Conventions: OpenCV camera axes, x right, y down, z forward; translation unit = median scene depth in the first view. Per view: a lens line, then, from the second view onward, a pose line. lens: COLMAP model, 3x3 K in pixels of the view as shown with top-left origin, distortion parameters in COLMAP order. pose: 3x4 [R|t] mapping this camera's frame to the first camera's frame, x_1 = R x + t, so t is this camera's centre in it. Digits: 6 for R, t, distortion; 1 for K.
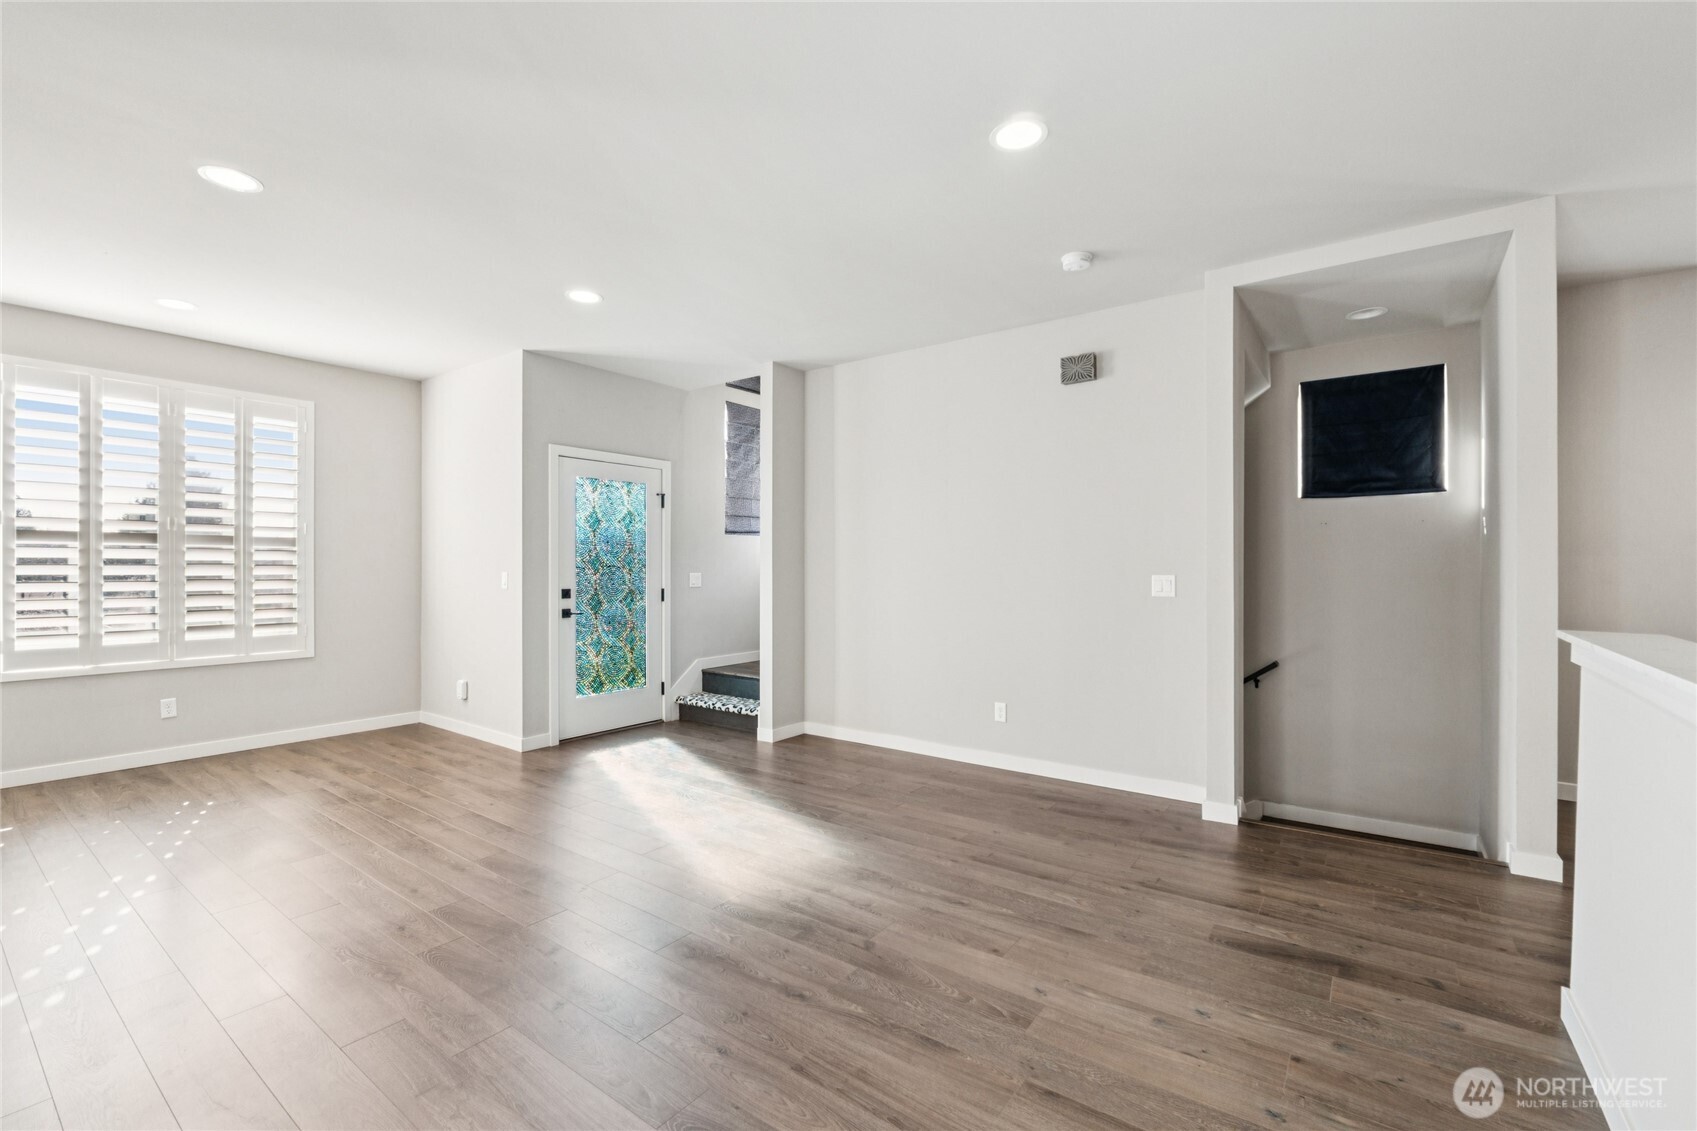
lens RADIAL K [[725.8, 0, 848.5], [0, 725.8, 565.5], [0, 0, 1]] dist [-0.009655, -0.000090]
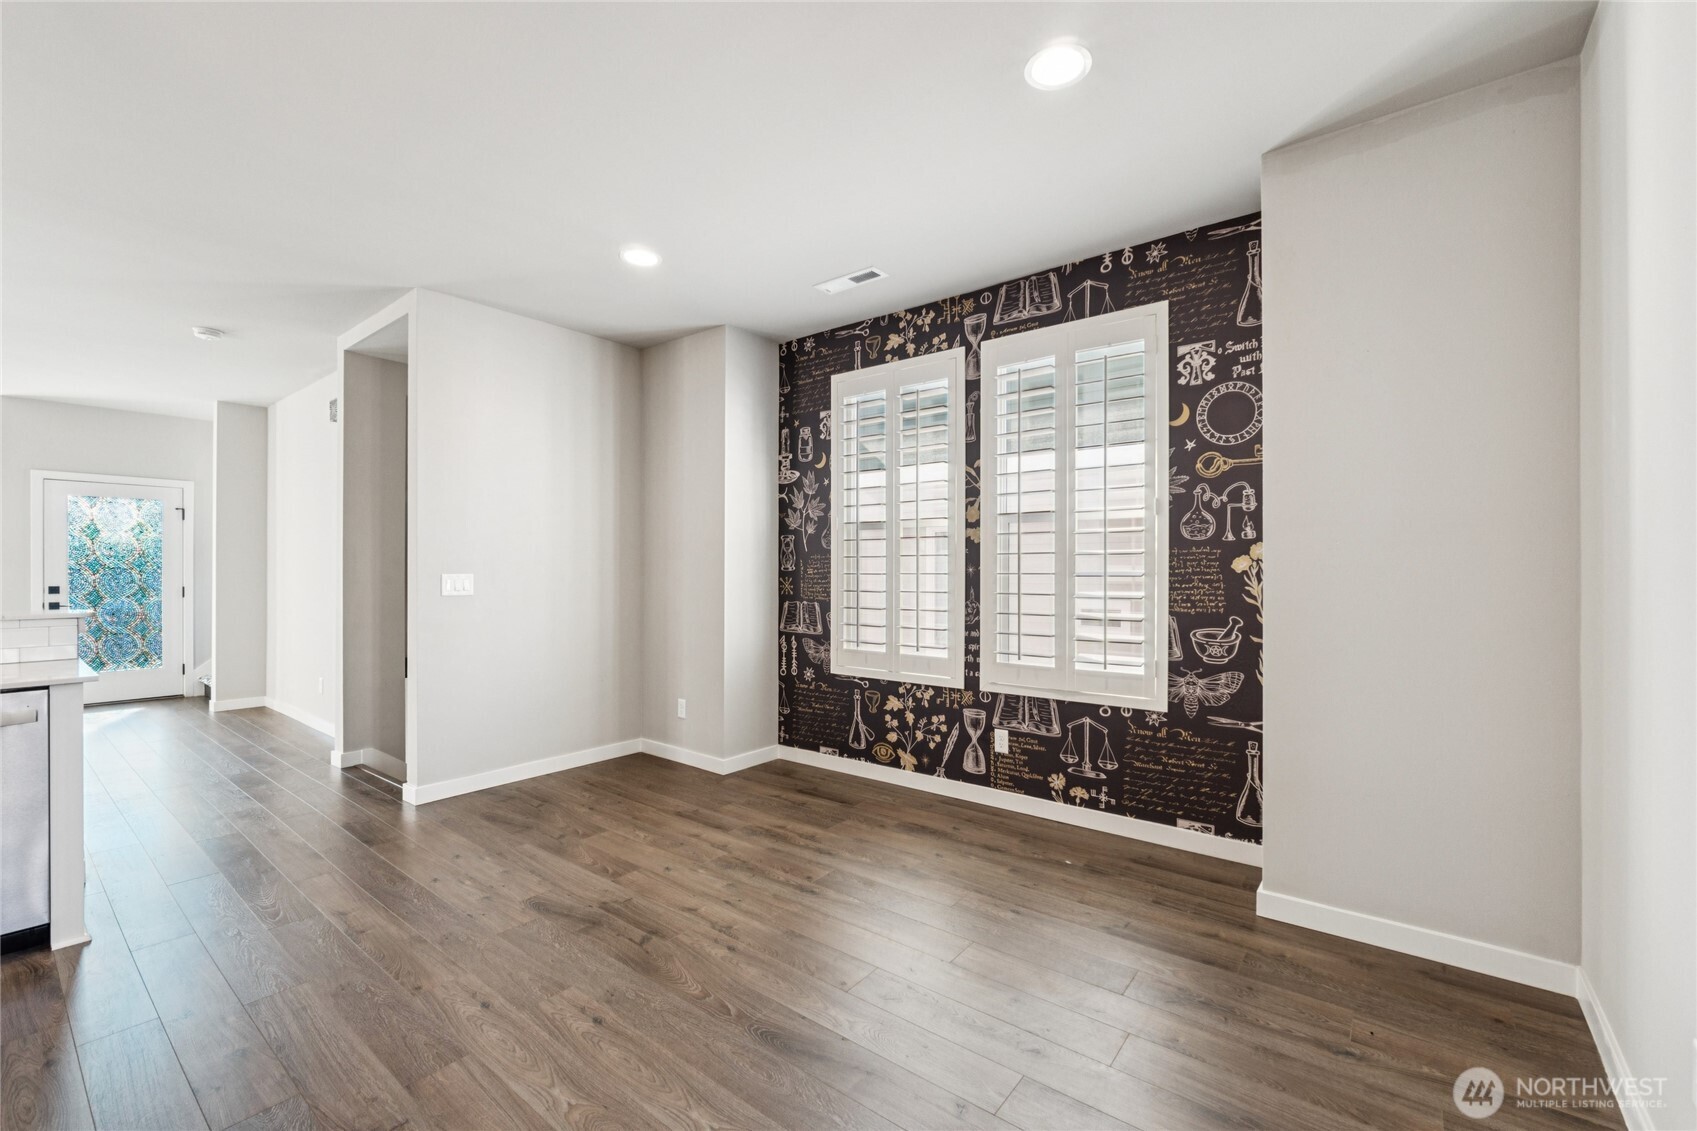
lens RADIAL K [[712.3, 0, 851.9], [0, 712.3, 568.5], [0, 0, 1]] dist [-0.008401, 0.000103]
pose [[0.999258, -0.000472, -0.038503, 1.015058], [0.000472, 1.000000, -0.000011, 0.002442], [0.038503, -0.000007, 0.999258, -0.152520]]
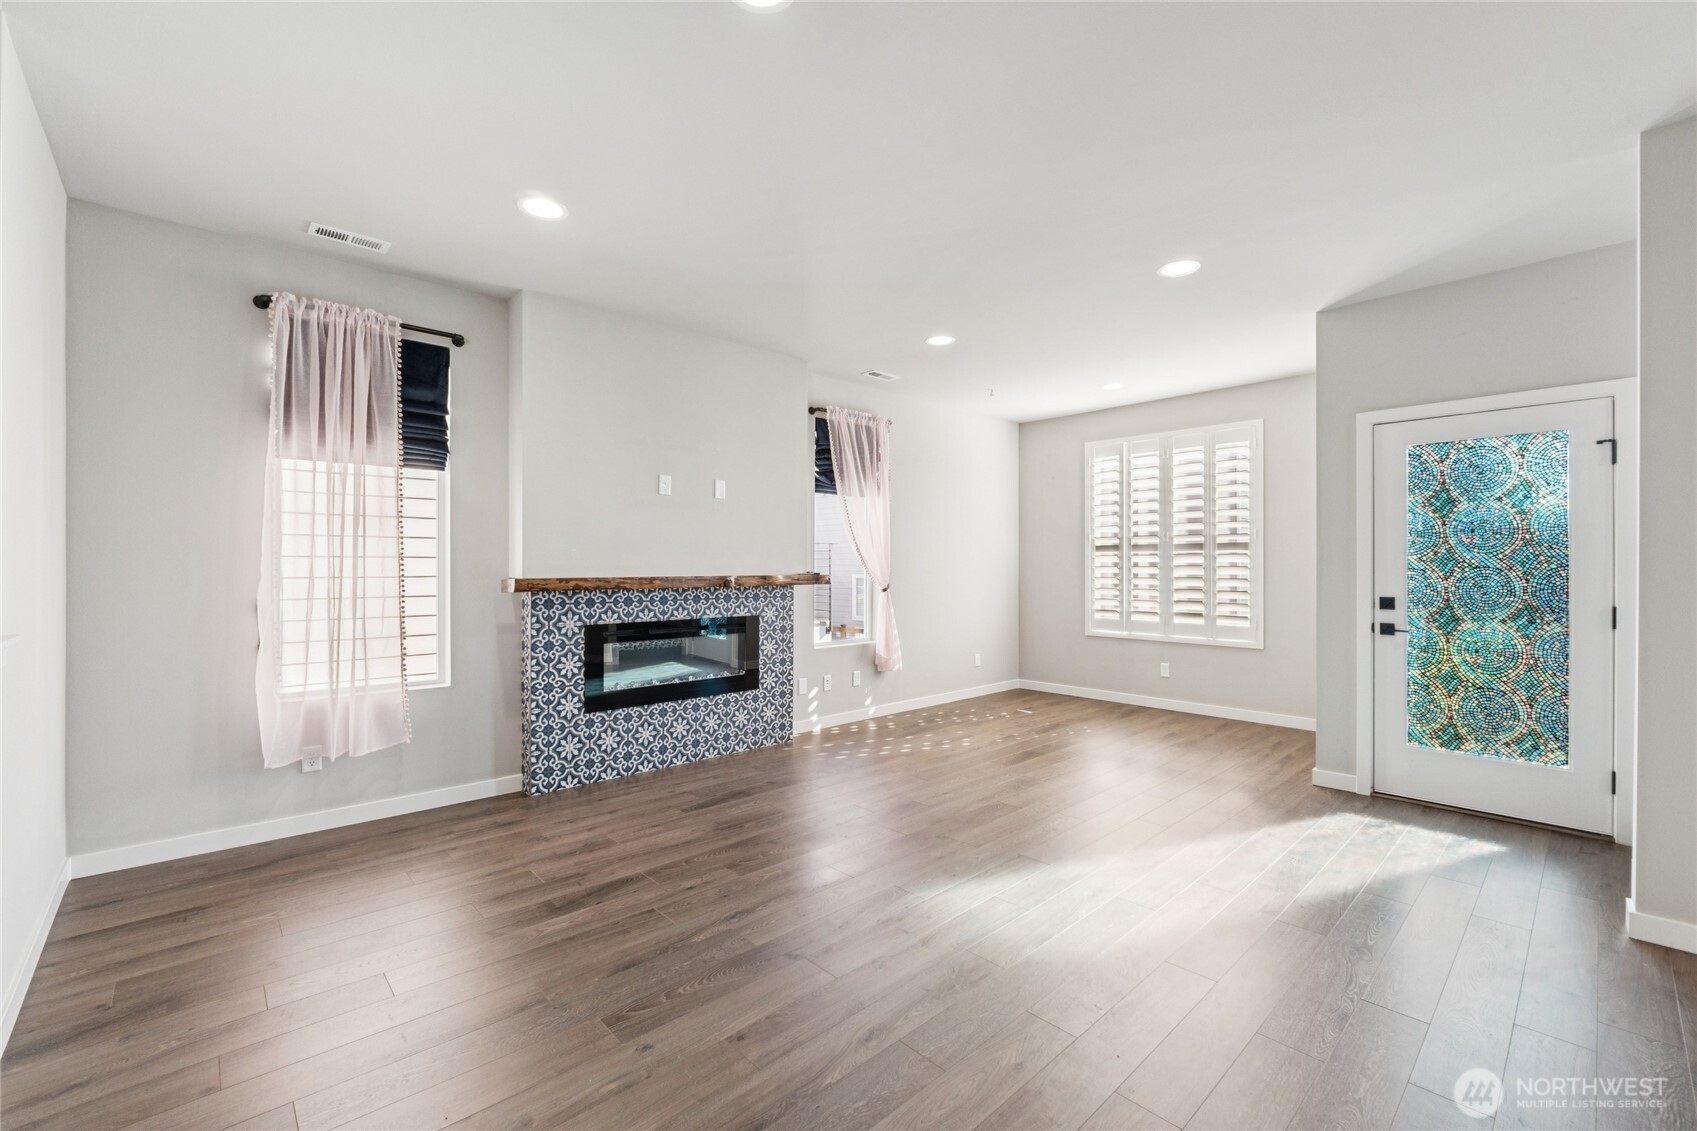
lens RADIAL K [[708.1, 0, 849.7], [0, 708.1, 567.0], [0, 0, 1]] dist [-0.011295, -0.000348]
pose [[-0.186413, -0.000464, -0.982471, 0.437944], [0.000691, 1.000000, -0.000604, 0.000913], [0.982471, -0.000792, -0.186412, 0.578968]]
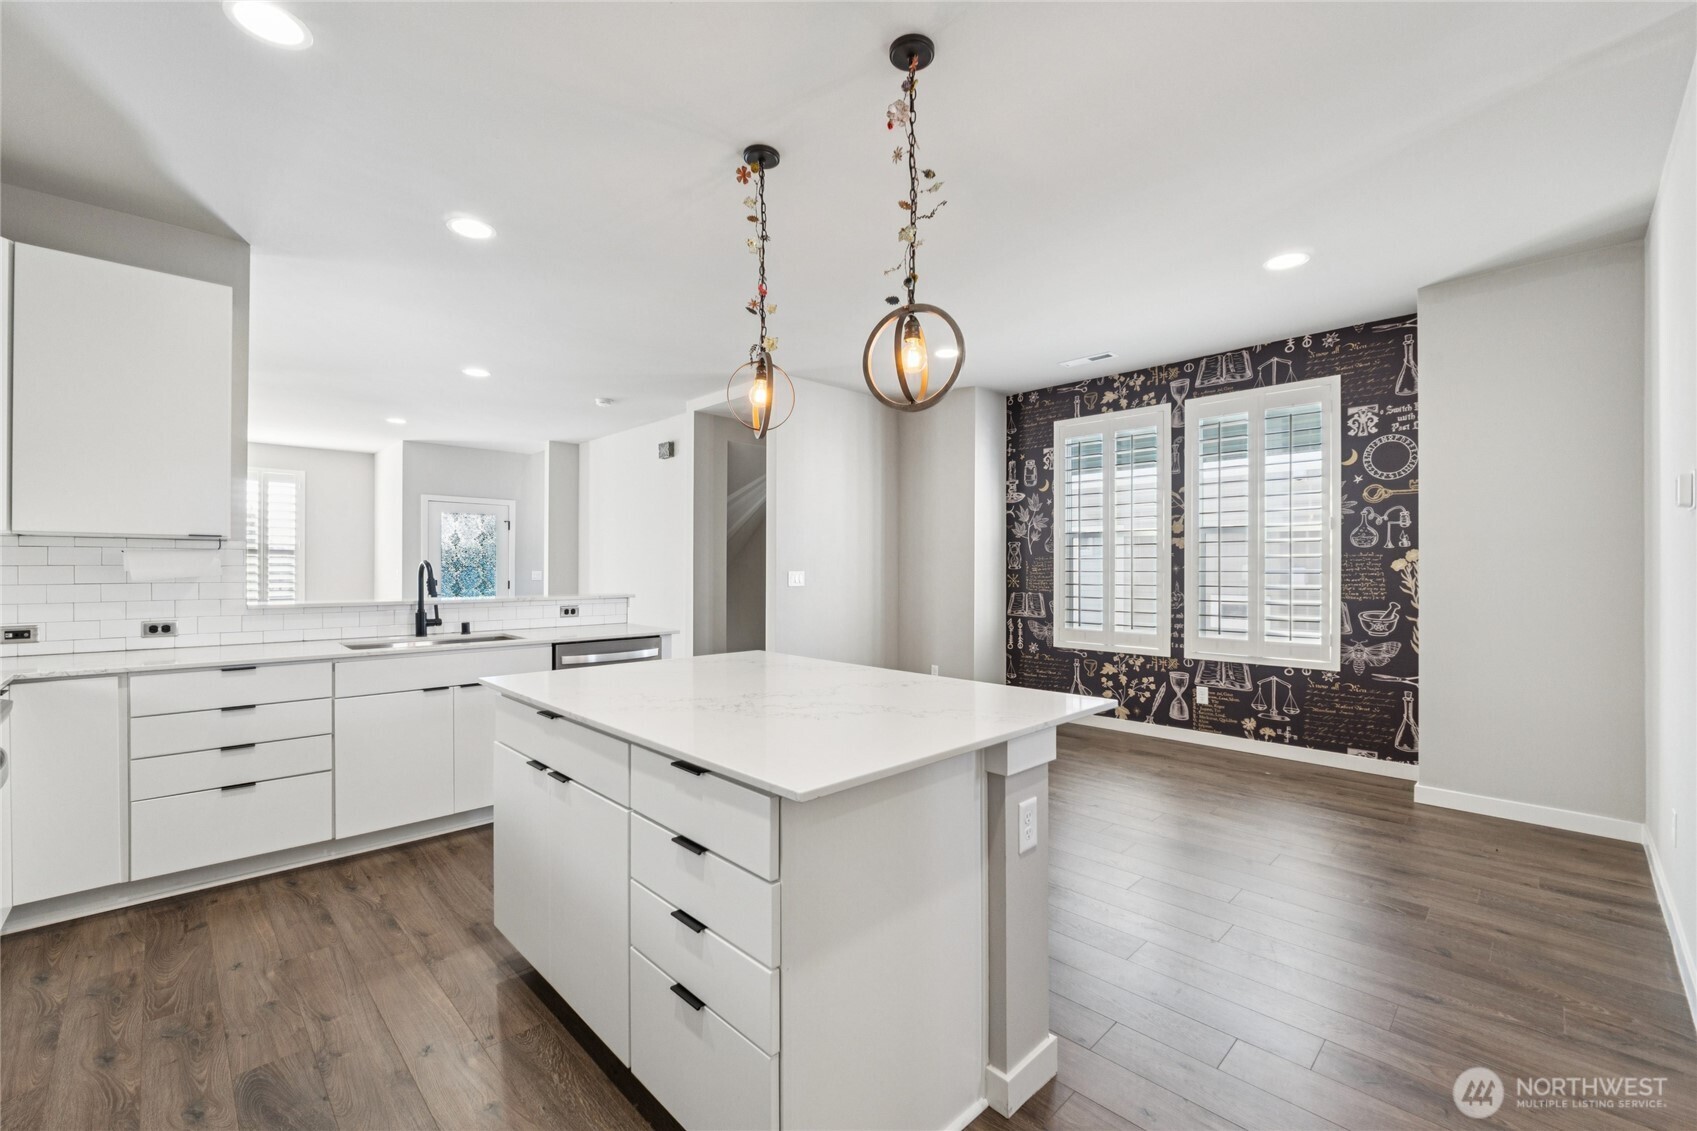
lens RADIAL K [[710.9, 0, 848.5], [0, 710.9, 565.5], [0, 0, 1]] dist [-0.009533, -0.000199]
pose [[0.987037, 0.000304, -0.160490, 0.816116], [-0.000640, 0.999998, -0.002041, 0.001814], [0.160489, 0.002117, 0.987035, -0.463509]]
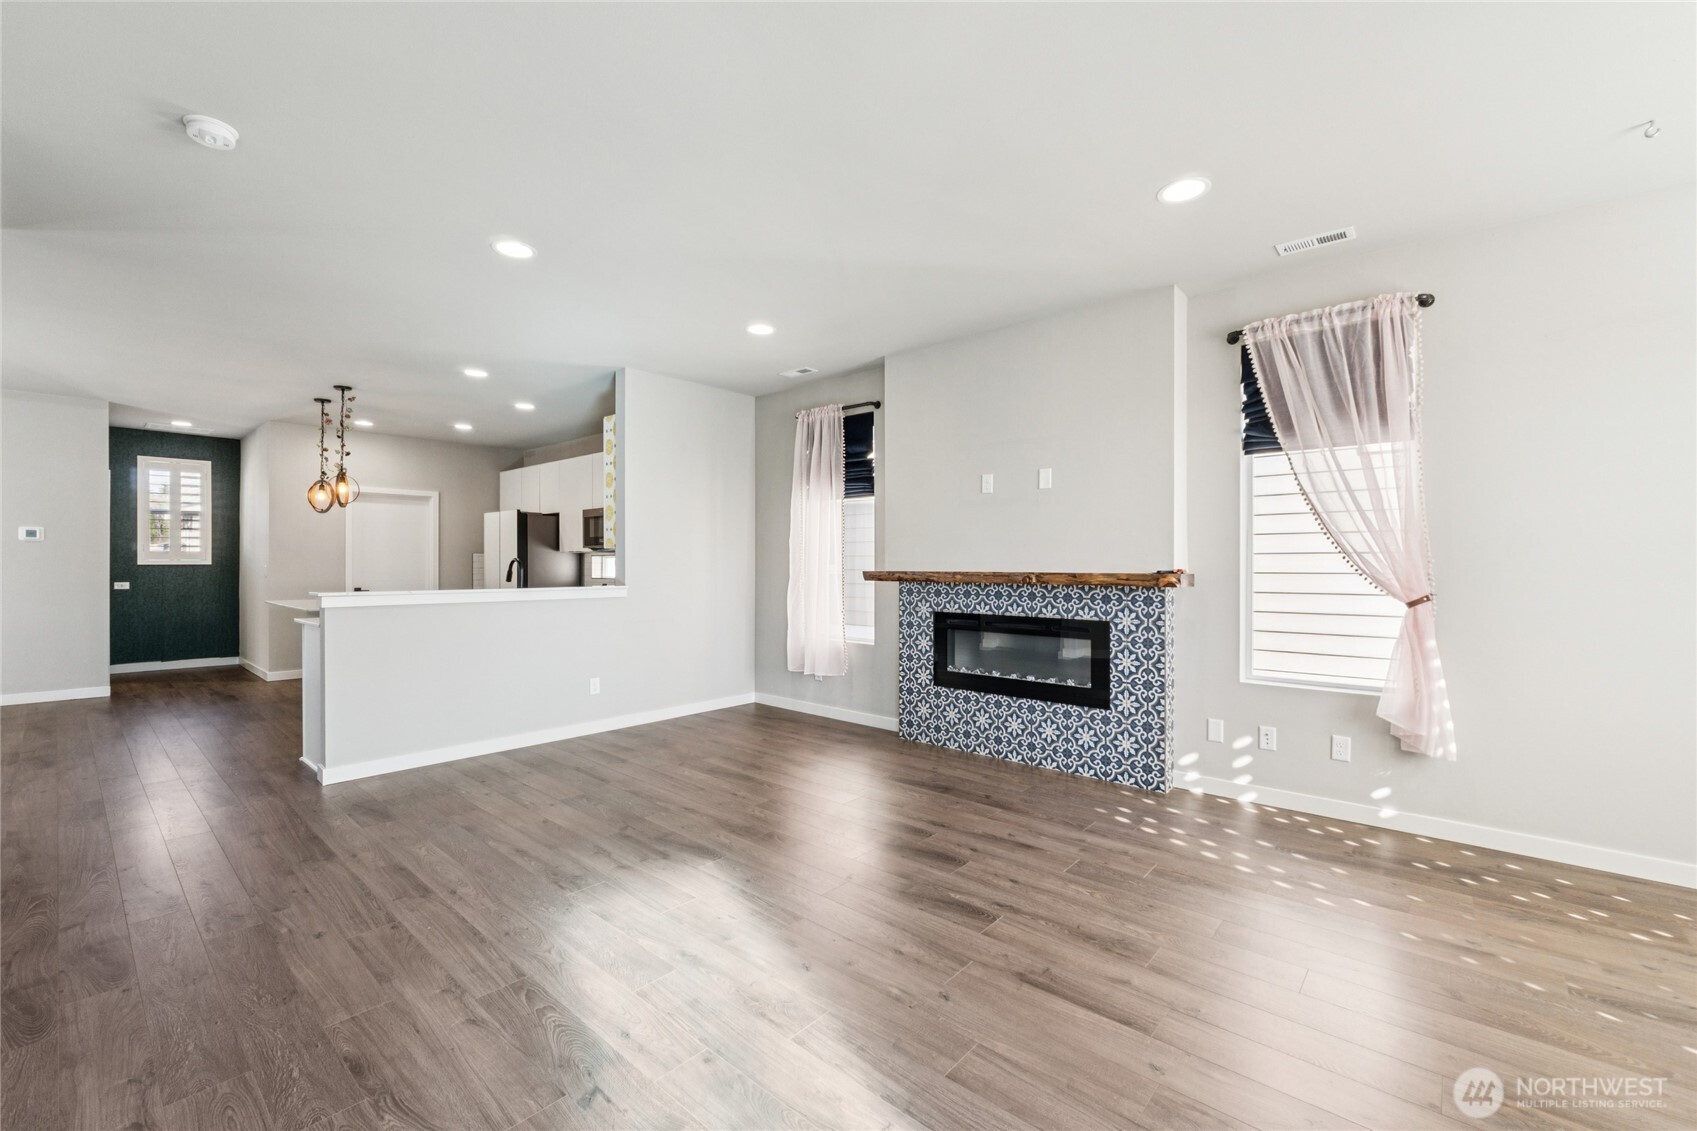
lens RADIAL K [[702.4, 0, 848.5], [0, 702.4, 565.5], [0, 0, 1]] dist [-0.002181, -0.000125]
pose [[-0.995951, -0.003311, 0.089841, -0.245867], [-0.003153, 0.999993, 0.001906, 0.002494], [-0.089846, 0.001615, -0.995954, 1.079296]]
